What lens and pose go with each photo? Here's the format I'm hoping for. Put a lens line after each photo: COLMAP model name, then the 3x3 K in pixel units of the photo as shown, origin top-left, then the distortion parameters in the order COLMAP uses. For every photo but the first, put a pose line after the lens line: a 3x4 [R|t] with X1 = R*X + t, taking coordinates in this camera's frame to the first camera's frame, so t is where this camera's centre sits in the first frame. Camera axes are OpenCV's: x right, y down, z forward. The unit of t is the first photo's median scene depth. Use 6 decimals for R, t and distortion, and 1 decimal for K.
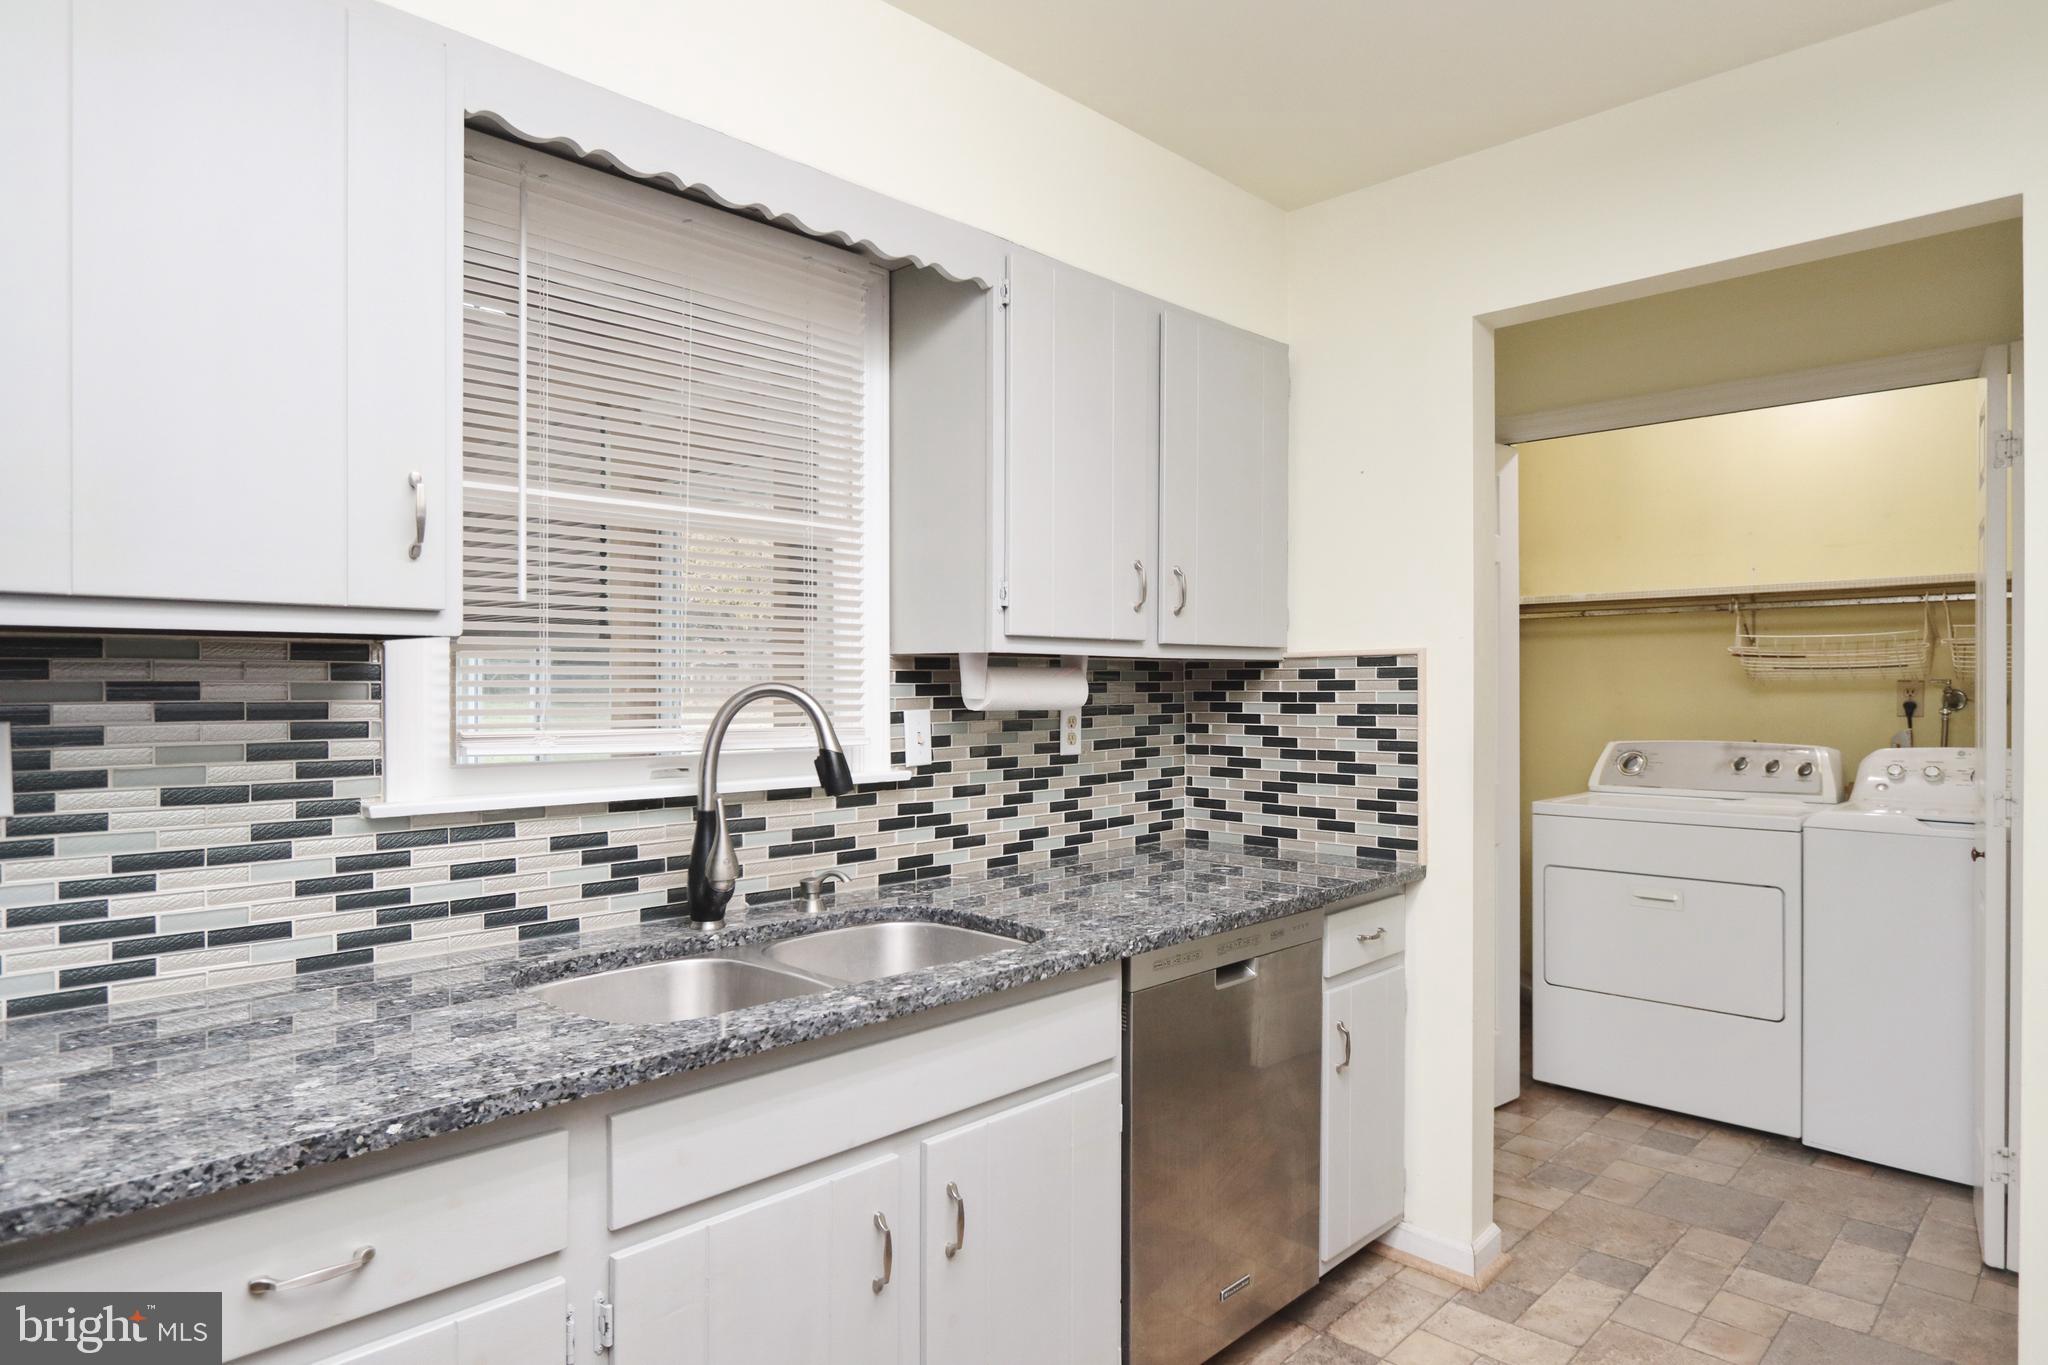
lens RADIAL K [[1205.4, 0, 1026.8], [0, 1205.4, 690.5], [0, 0, 1]] dist [-0.005671, 0.001346]
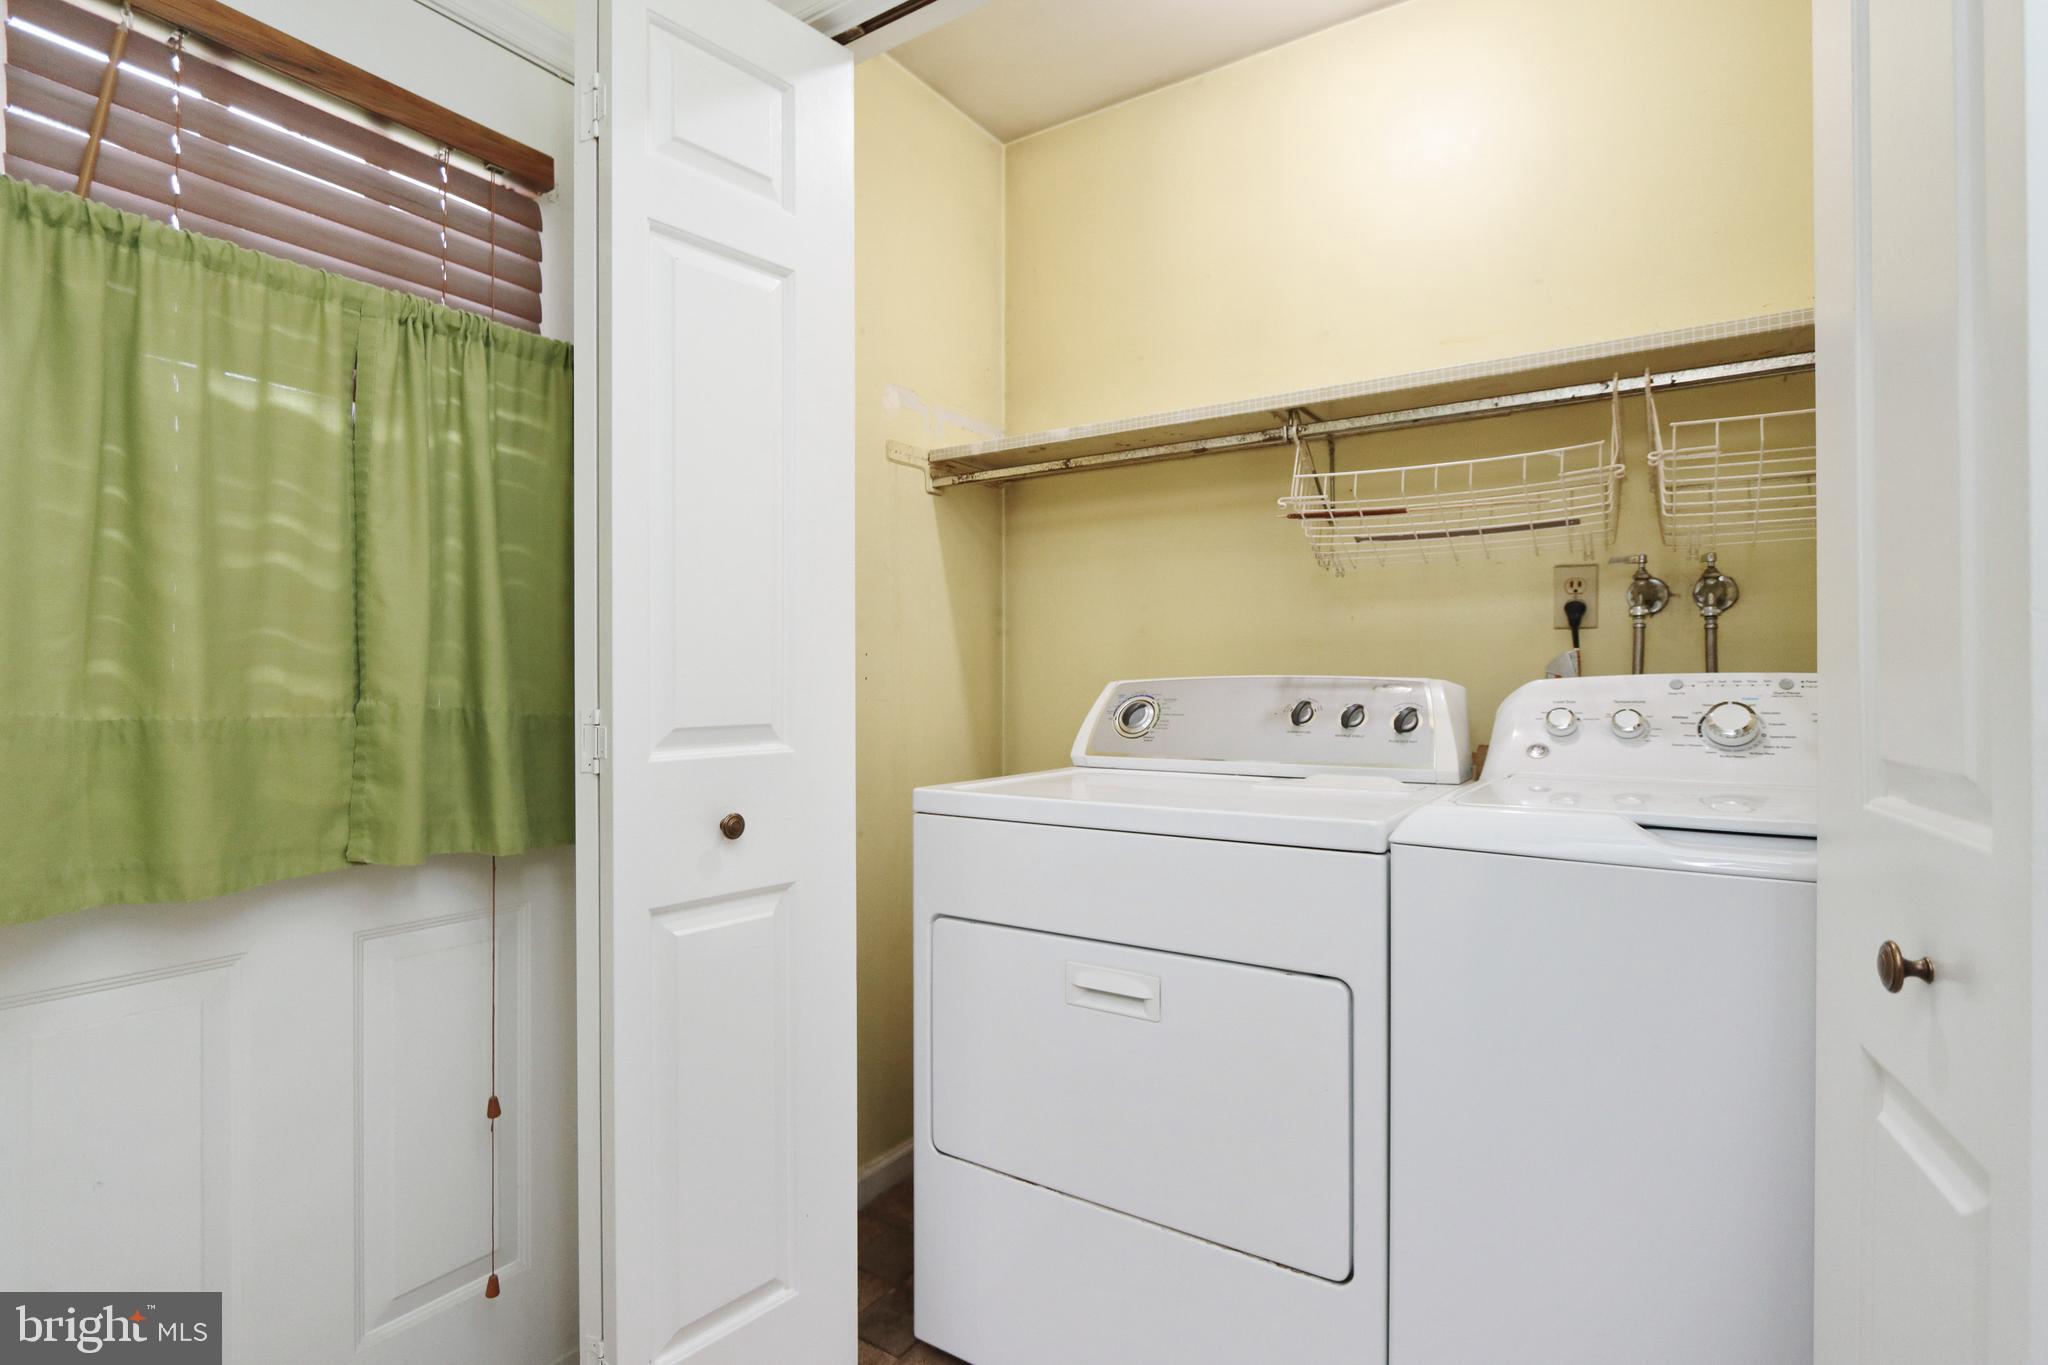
lens RADIAL K [[1020.5, 0, 1013.8], [0, 1020.5, 671.5], [0, 0, 1]] dist [-0.011079, 0.001591]
pose [[0.983361, 0.005887, 0.181565, 0.389661], [-0.003329, 0.999891, -0.014389, 0.050436], [-0.181630, 0.013545, 0.983274, 0.580596]]
